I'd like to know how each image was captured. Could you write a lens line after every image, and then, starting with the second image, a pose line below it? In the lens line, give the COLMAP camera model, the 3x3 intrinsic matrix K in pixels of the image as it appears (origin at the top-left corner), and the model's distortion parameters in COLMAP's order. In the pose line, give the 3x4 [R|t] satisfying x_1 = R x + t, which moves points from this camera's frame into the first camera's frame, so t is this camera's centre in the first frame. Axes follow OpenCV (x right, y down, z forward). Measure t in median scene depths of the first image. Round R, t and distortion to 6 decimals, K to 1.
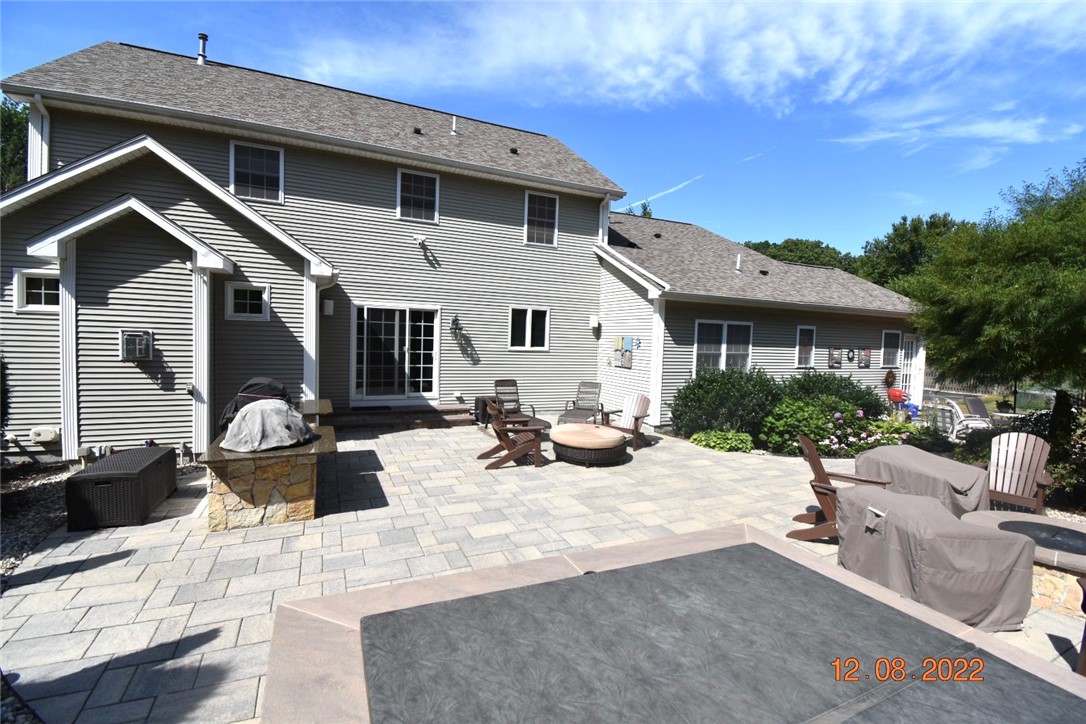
lens RADIAL K [[475.4, 0, 549.0], [0, 475.4, 363.6], [0, 0, 1]] dist [-0.006354, -0.002373]
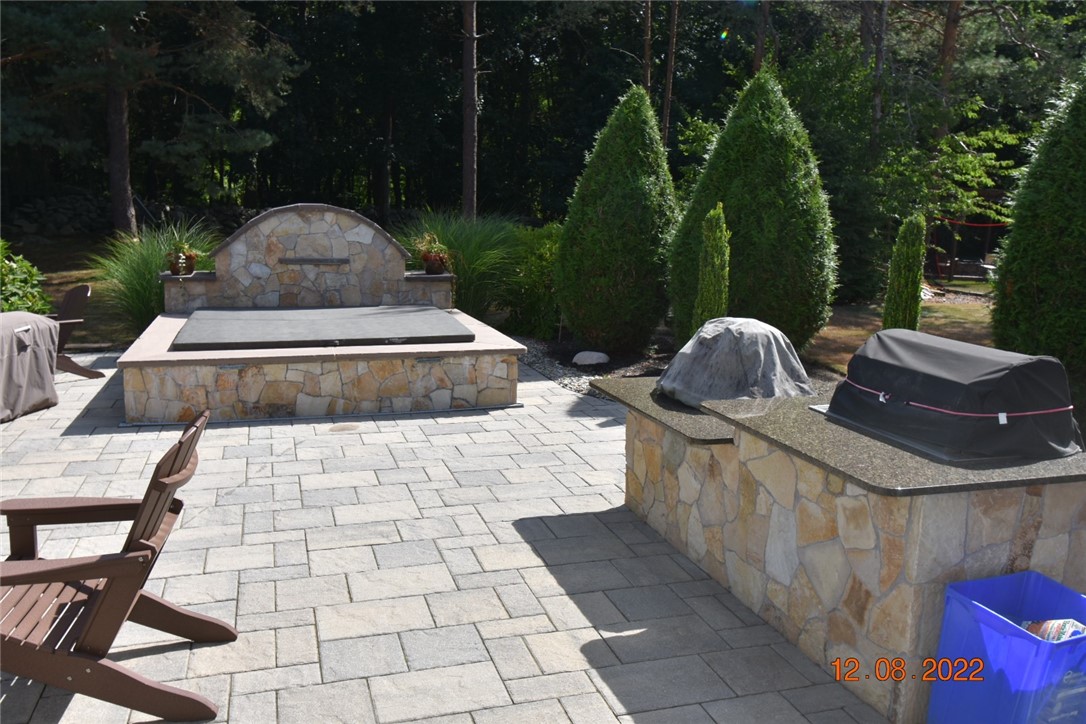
lens RADIAL K [[866.3, 0, 541.6], [0, 866.3, 368.8], [0, 0, 1]] dist [0.003662, -0.019319]
pose [[-0.987973, -0.083258, 0.130297, -0.306676], [-0.048925, 0.967686, 0.247367, -0.057084], [-0.146682, 0.238018, -0.960121, 1.189110]]
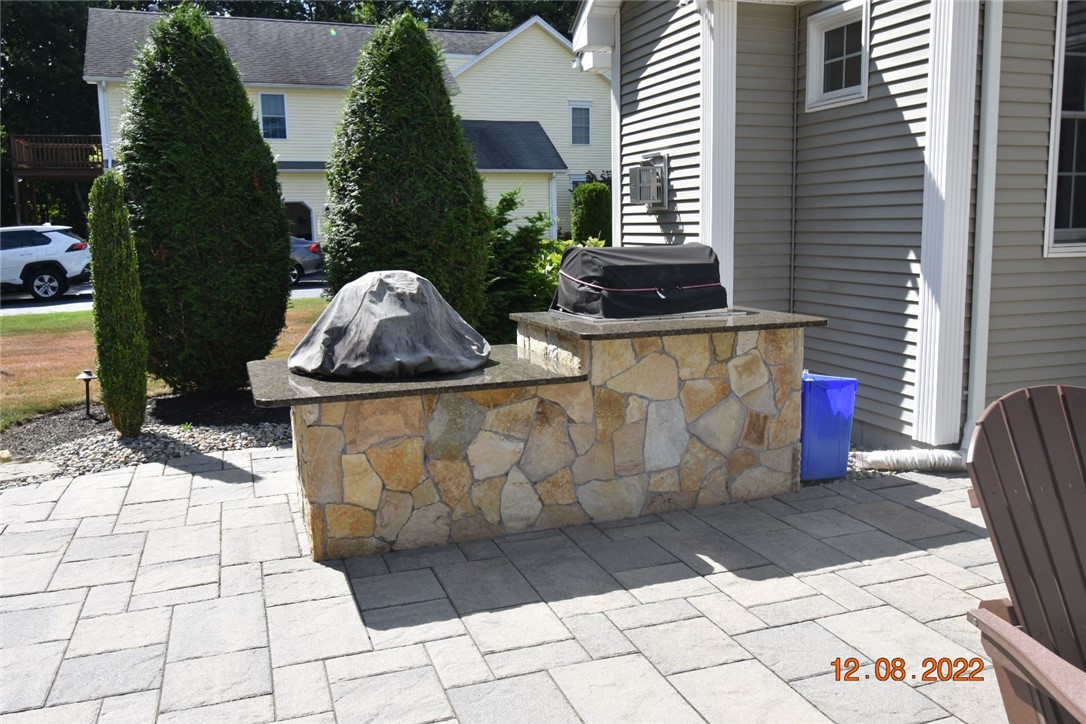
lens RADIAL K [[895.2, 0, 538.0], [0, 895.2, 357.3], [0, 0, 1]] dist [-0.003787, 0.013449]
pose [[-0.119583, 0.115700, -0.986060, 0.131869], [-0.040591, 0.991786, 0.121295, 0.030693], [0.991994, 0.054530, -0.113904, 0.750267]]
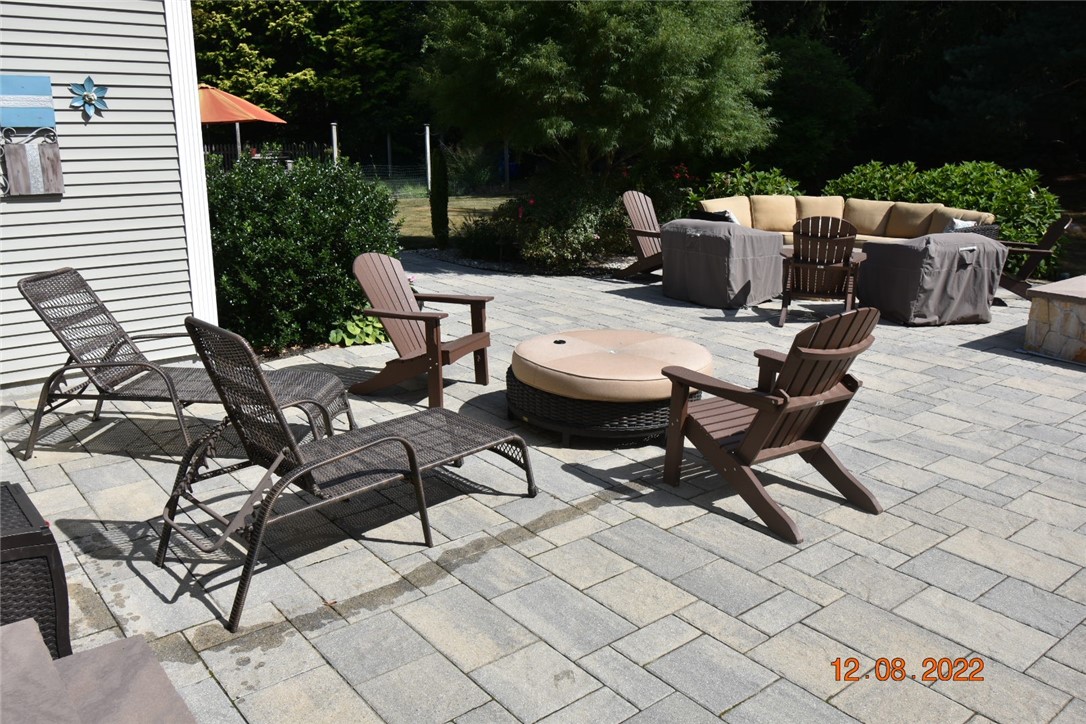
lens RADIAL K [[866.3, 0, 542.5], [0, 866.3, 363.8], [0, 0, 1]] dist [0.003662, -0.019319]
pose [[-0.237932, -0.299295, 0.924019, -0.498584], [0.037390, 0.947812, 0.316629, -0.060084], [-0.970562, 0.109885, -0.214324, 1.115168]]
